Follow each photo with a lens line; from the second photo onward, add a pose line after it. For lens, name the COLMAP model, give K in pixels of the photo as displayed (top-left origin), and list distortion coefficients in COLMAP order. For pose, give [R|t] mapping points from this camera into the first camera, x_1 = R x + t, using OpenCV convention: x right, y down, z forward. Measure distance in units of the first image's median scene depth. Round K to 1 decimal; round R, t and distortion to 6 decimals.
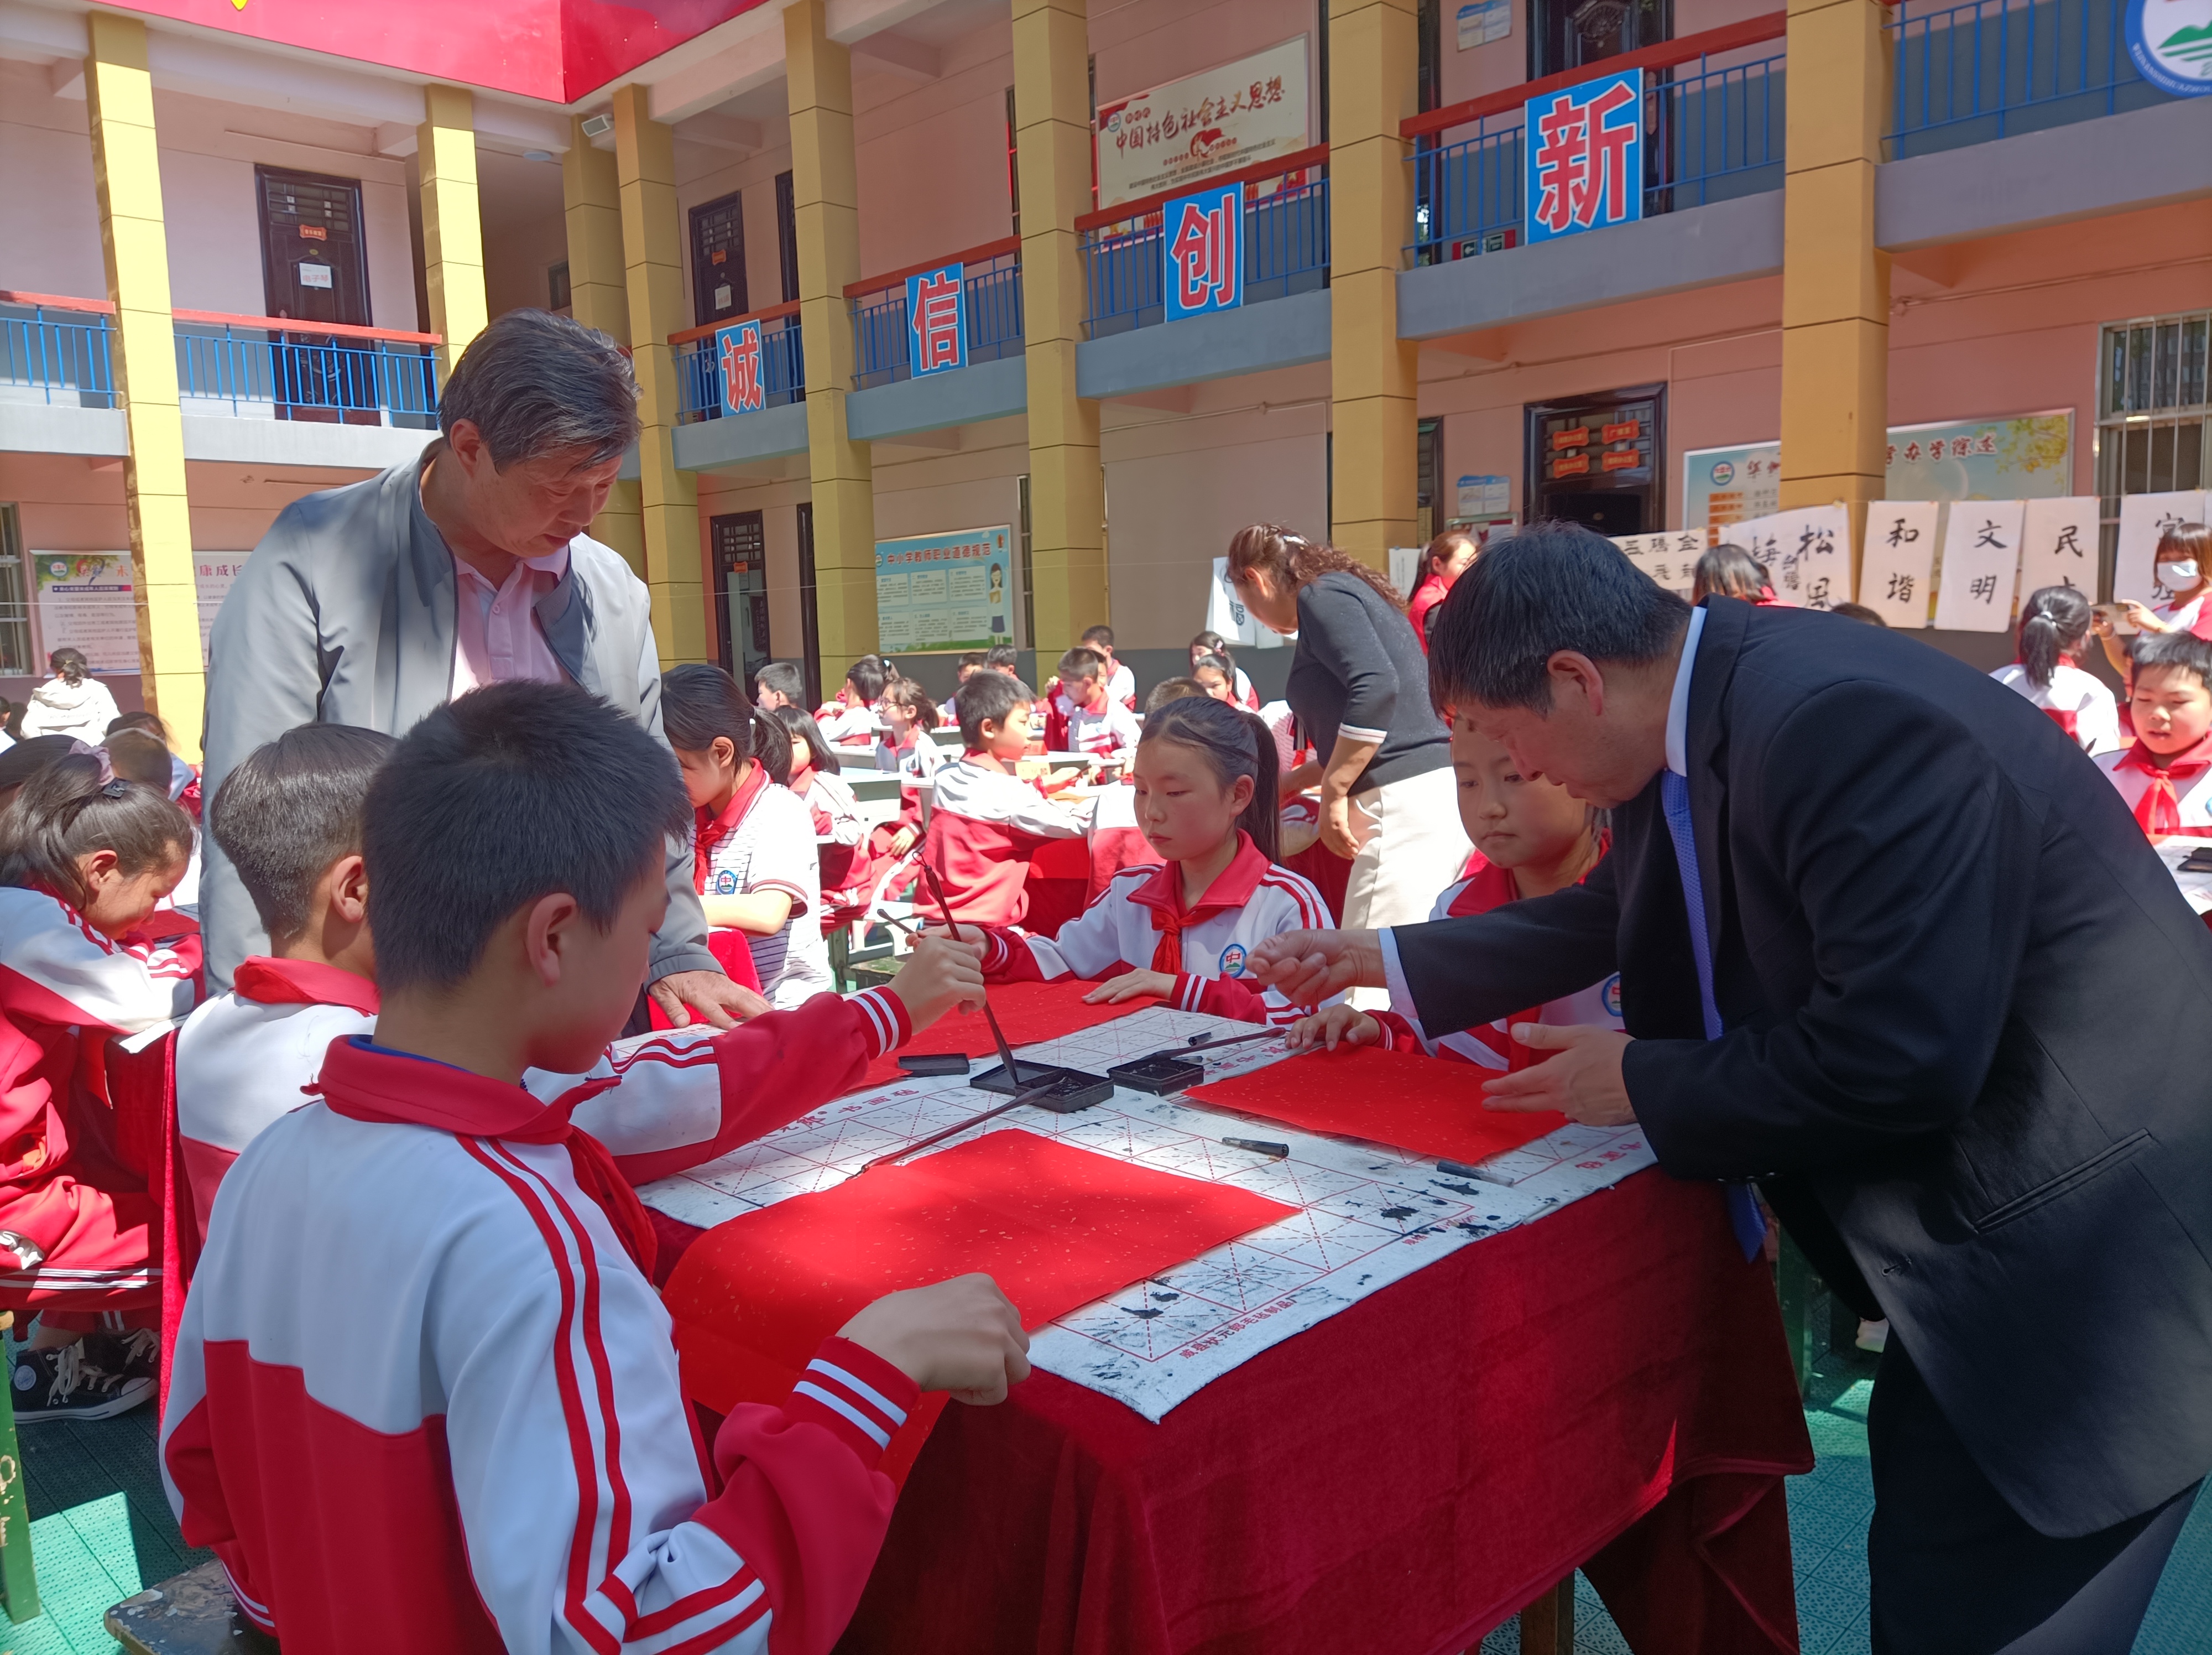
lens RADIAL K [[1632.0, 0, 1106.0], [0, 1632.0, 827.5], [0, 0, 1]] dist [0.106930, -0.141866]
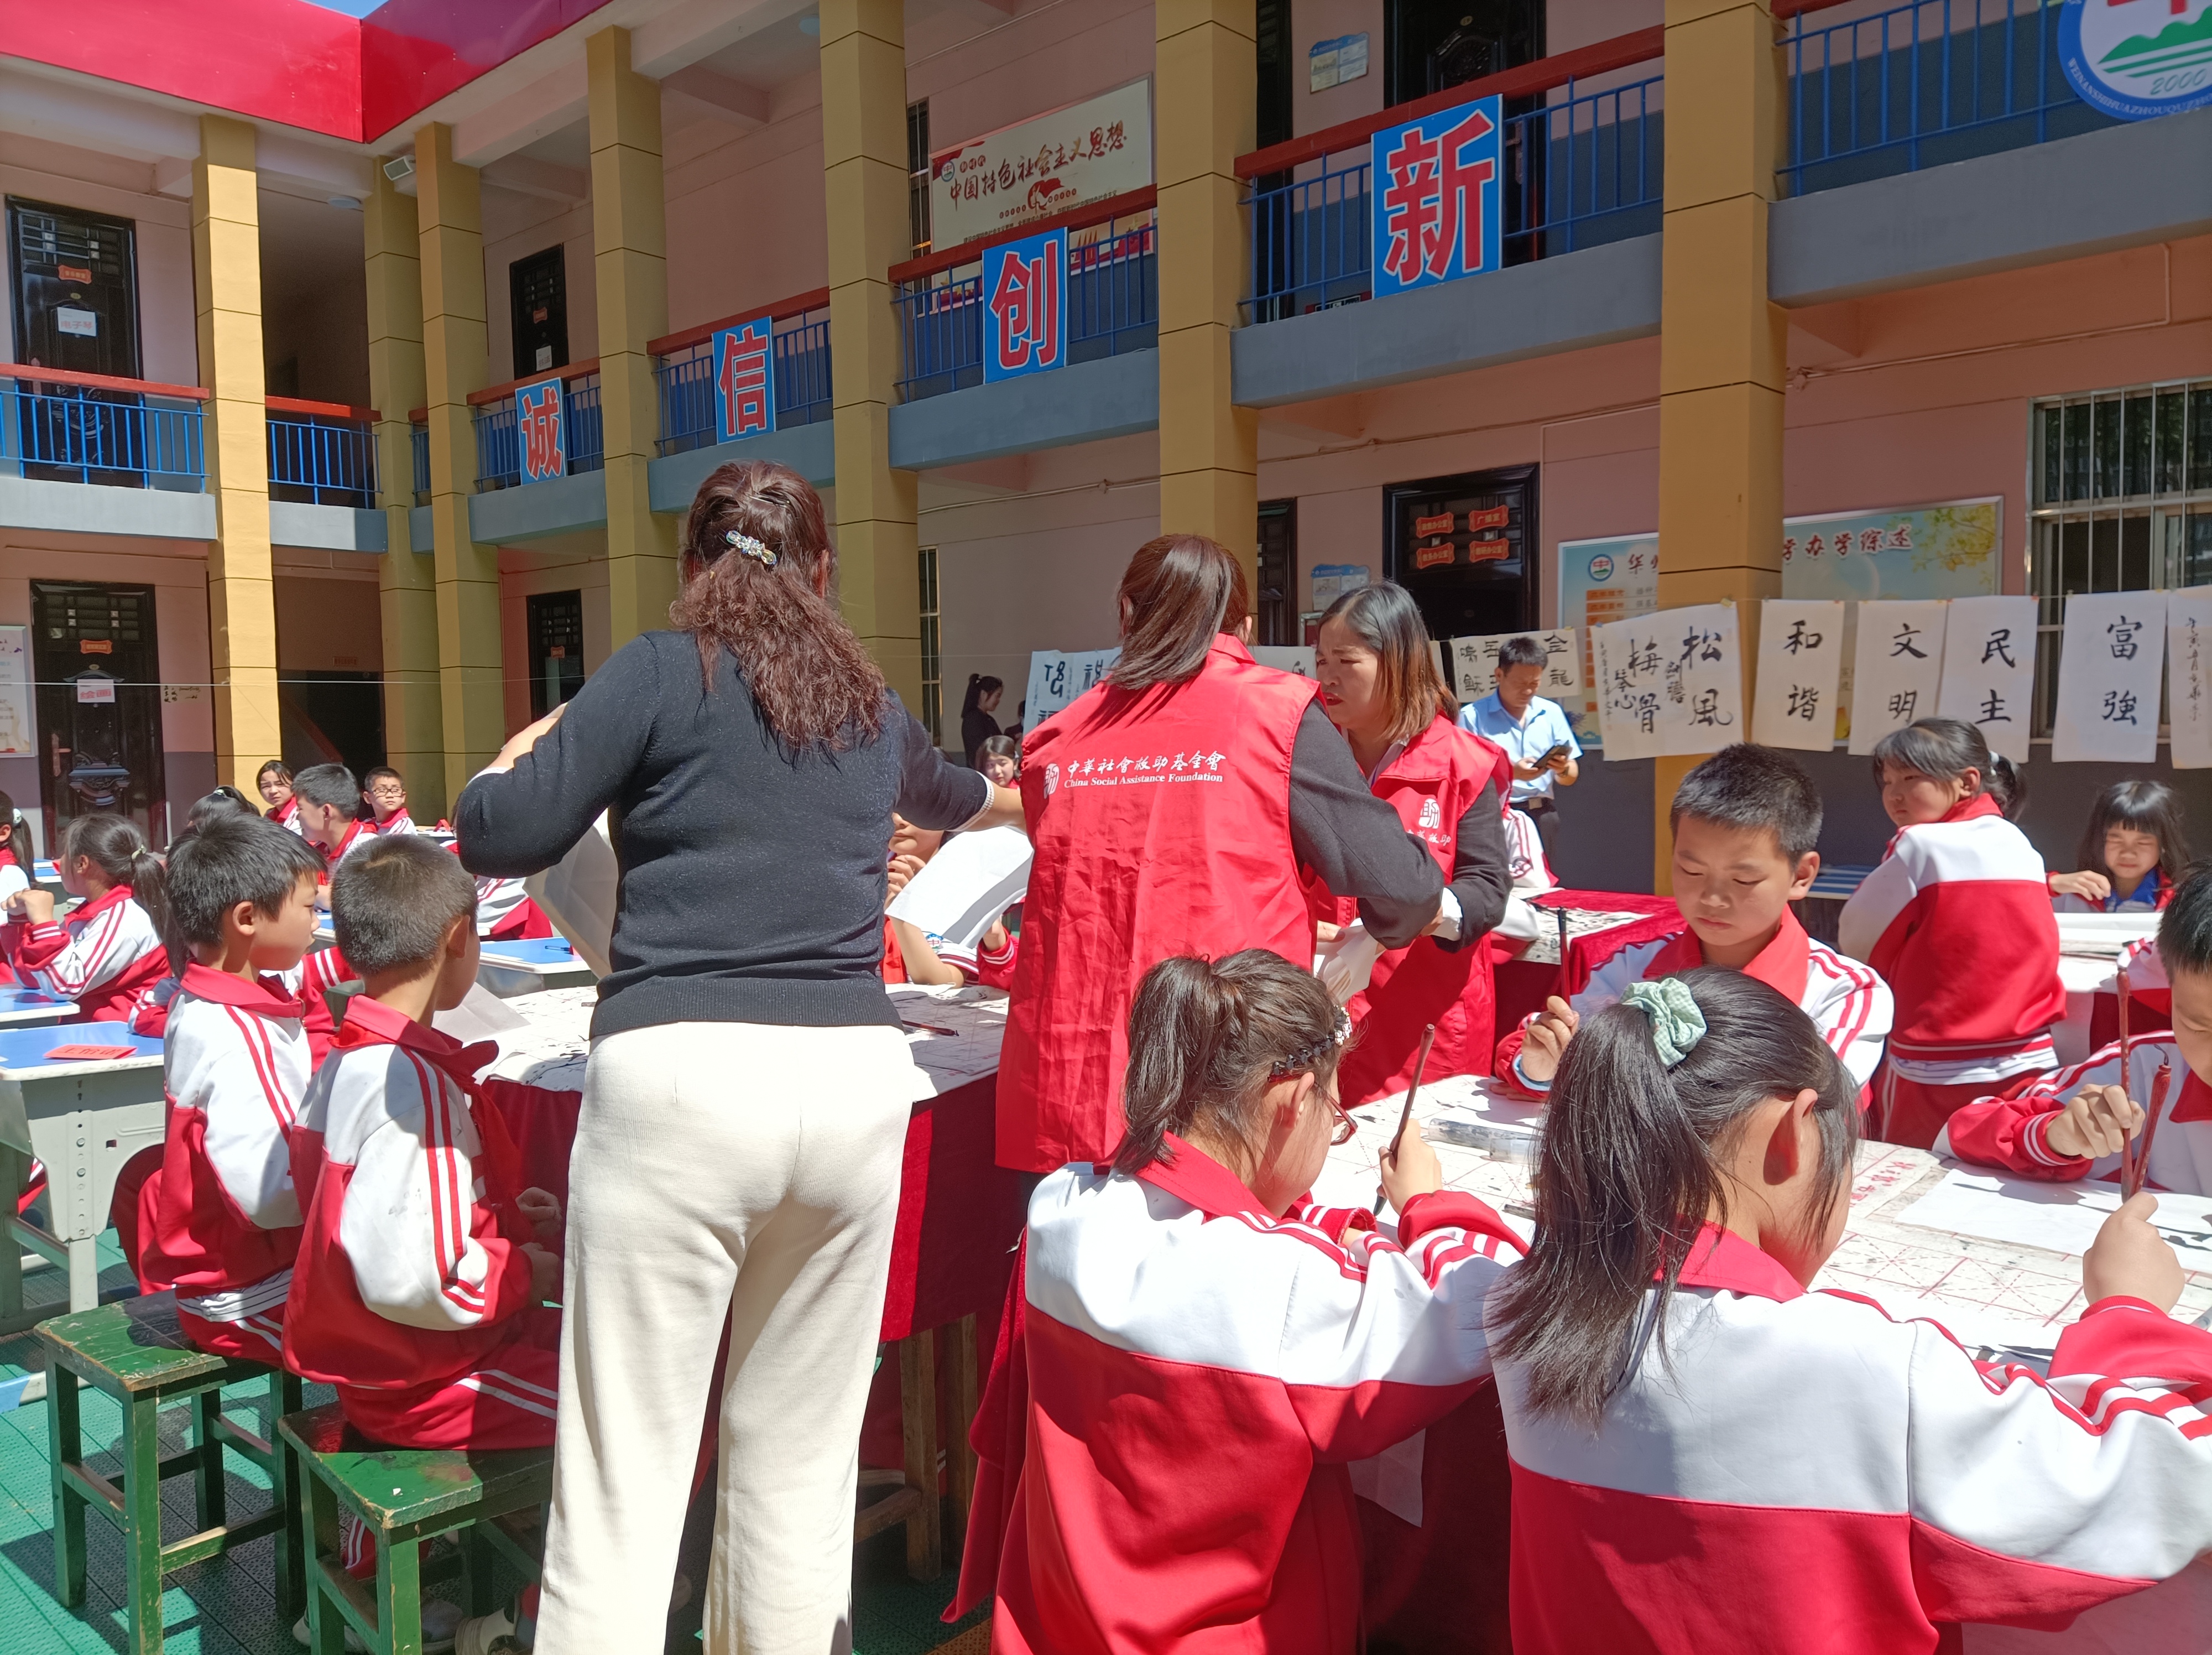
lens RADIAL K [[1632.0, 0, 1106.0], [0, 1632.0, 827.5], [0, 0, 1]] dist [0.106930, -0.141866]
pose [[0.999031, 0.016393, 0.040848, 0.070984], [-0.014031, 0.998249, -0.057455, -0.021622], [-0.041718, 0.056826, 0.997512, 0.138668]]
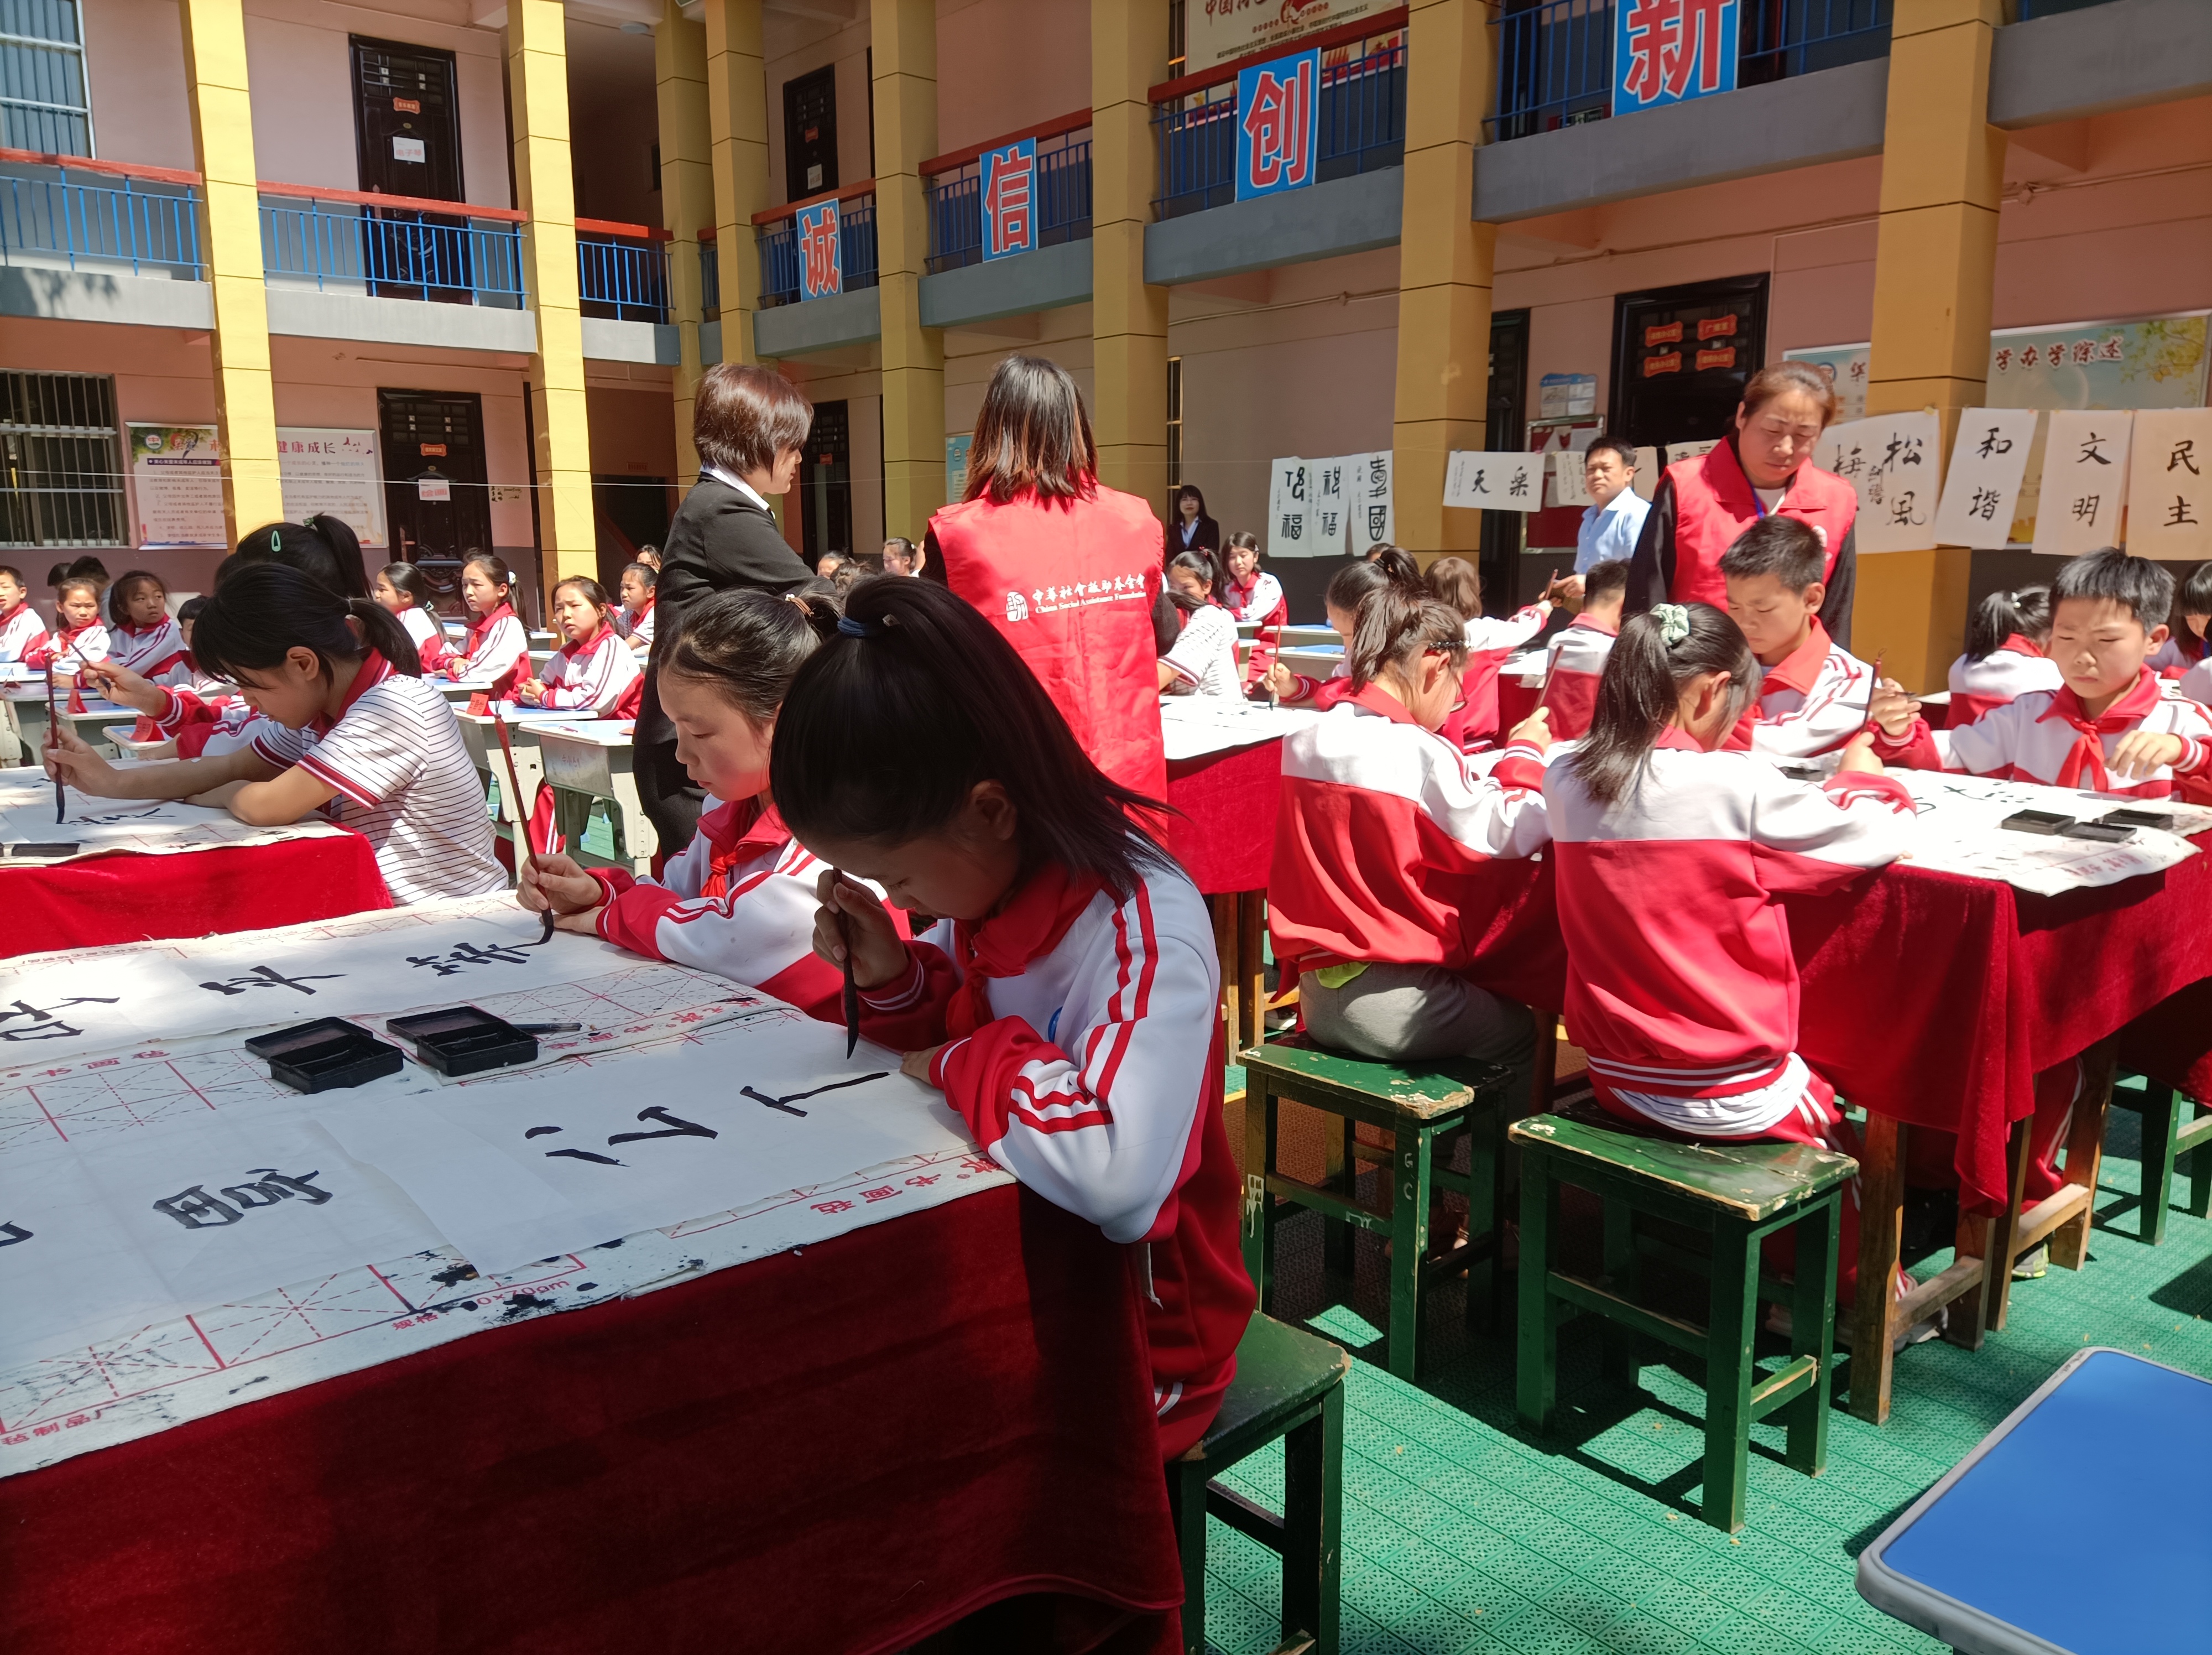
lens RADIAL K [[1635.6, 0, 1106.0], [0, 1635.6, 827.5], [0, 0, 1]] dist [0.114788, -0.164418]
pose [[0.995540, 0.043588, -0.083668, 0.058617], [-0.038865, 0.997602, 0.057271, -0.001968], [0.085964, -0.053764, 0.994847, 0.033954]]
